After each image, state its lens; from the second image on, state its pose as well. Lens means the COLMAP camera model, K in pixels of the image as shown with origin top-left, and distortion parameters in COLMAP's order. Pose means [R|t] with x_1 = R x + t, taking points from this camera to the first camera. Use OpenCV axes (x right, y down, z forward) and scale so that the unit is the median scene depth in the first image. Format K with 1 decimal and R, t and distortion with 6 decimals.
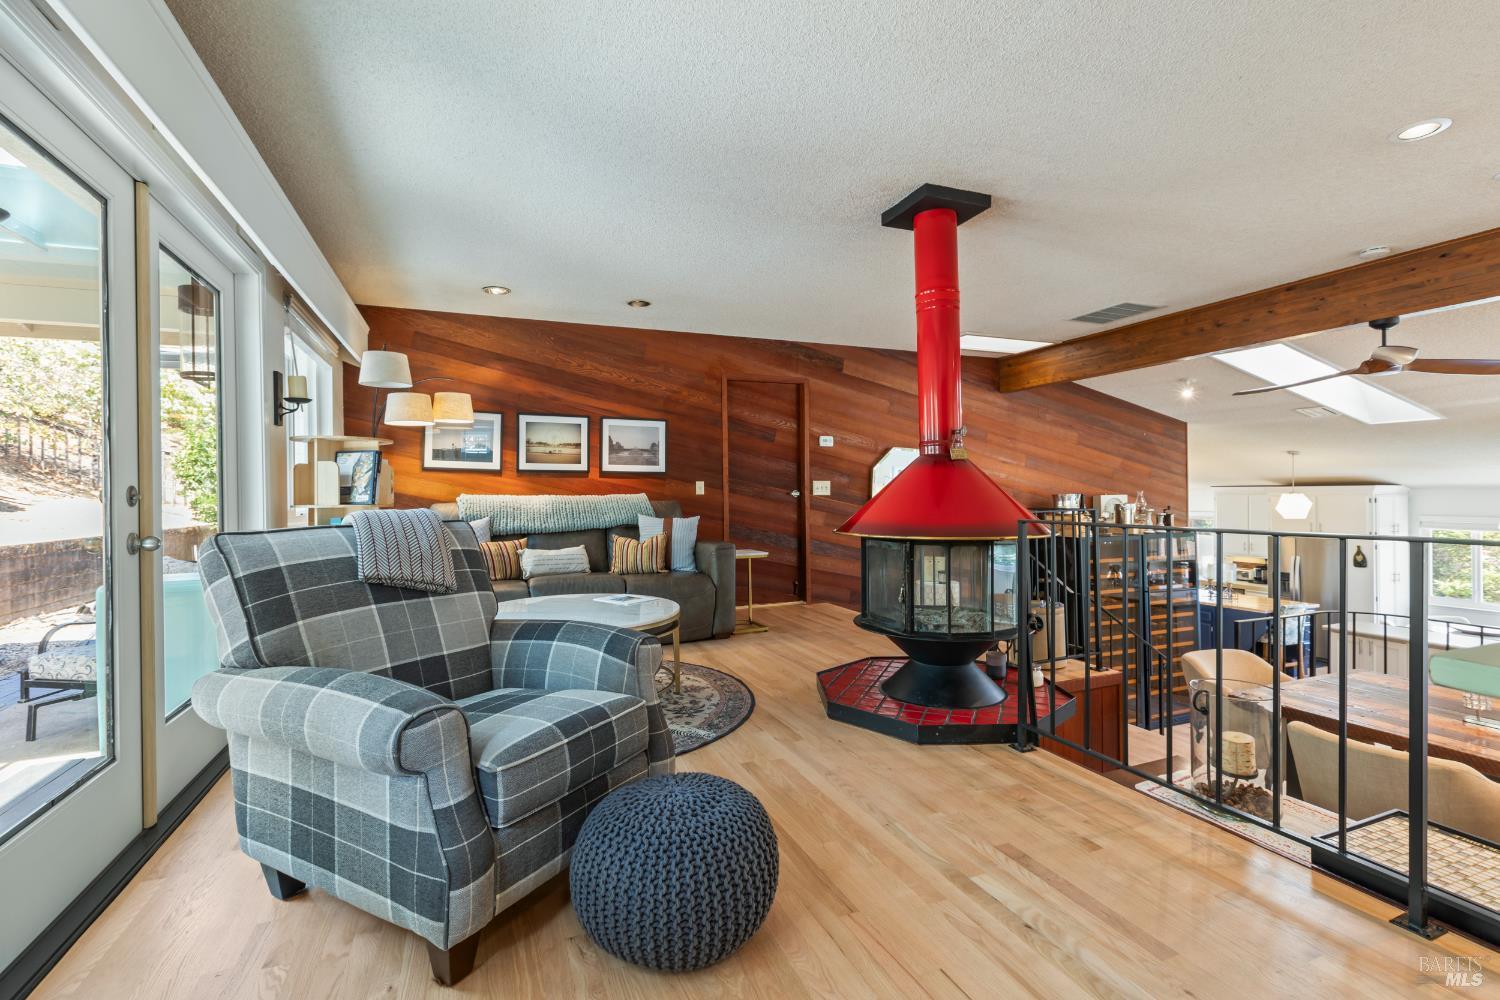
lens RADIAL K [[671.0, 0, 751.9], [0, 671.0, 492.5], [0, 0, 1]] dist [0.004254, -0.002238]
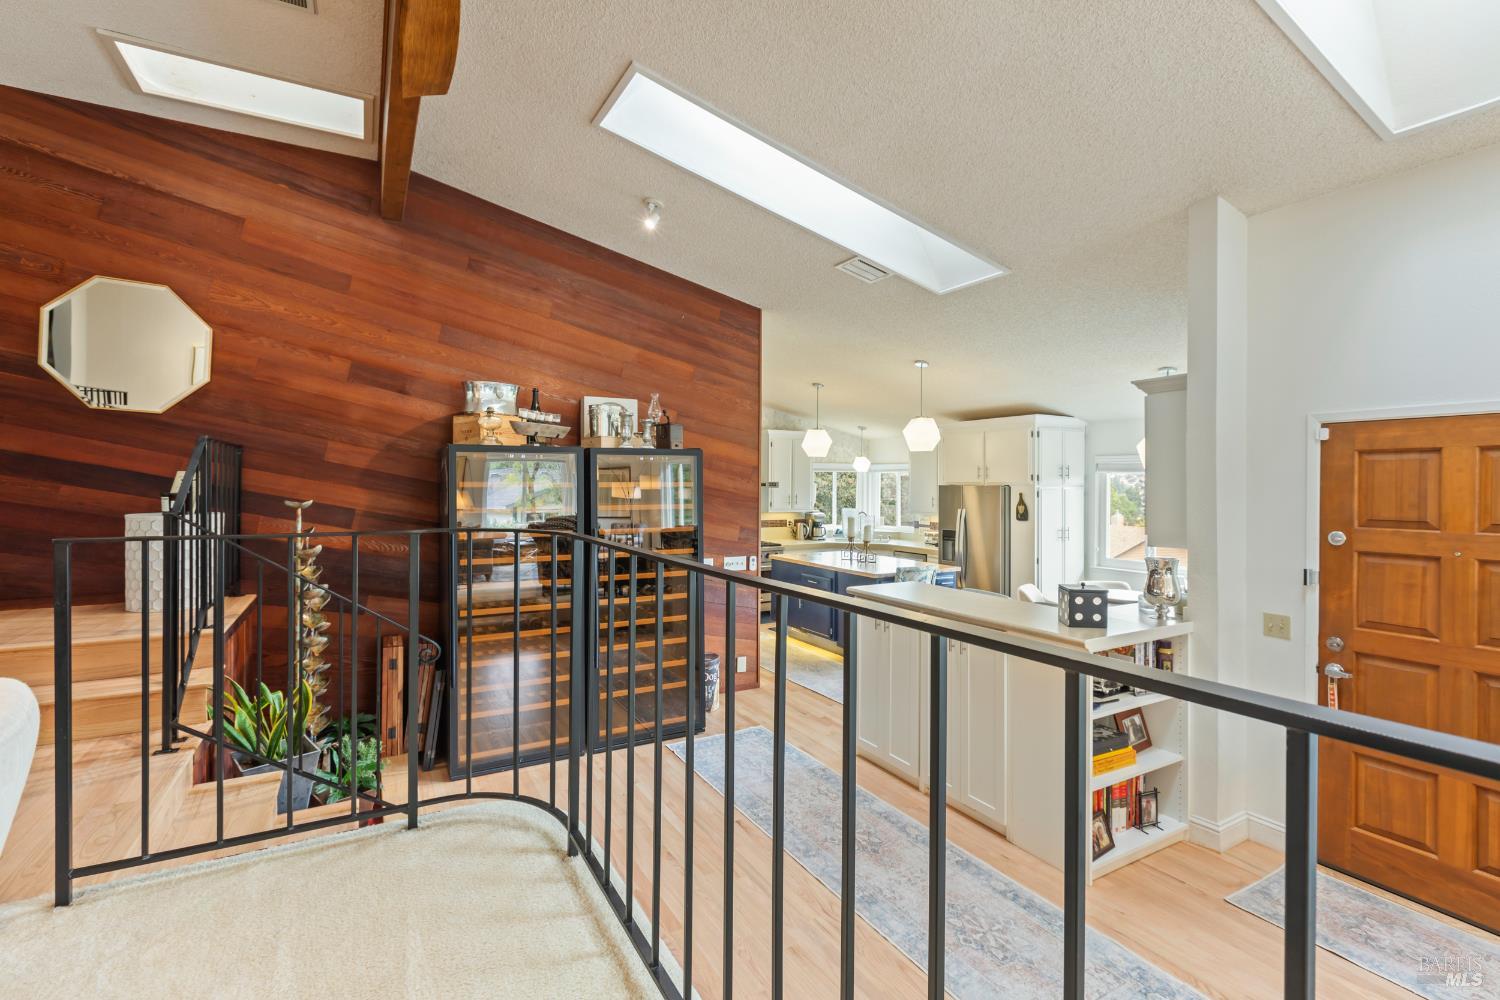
lens RADIAL K [[671.0, 0, 759.7], [0, 671.0, 488.1], [0, 0, 1]] dist [0.004254, -0.002238]
pose [[0.991337, 0.012167, 0.130779, 0.606308], [-0.013320, 0.999880, 0.007940, 0.086589], [-0.130667, -0.009613, 0.991380, 0.323417]]
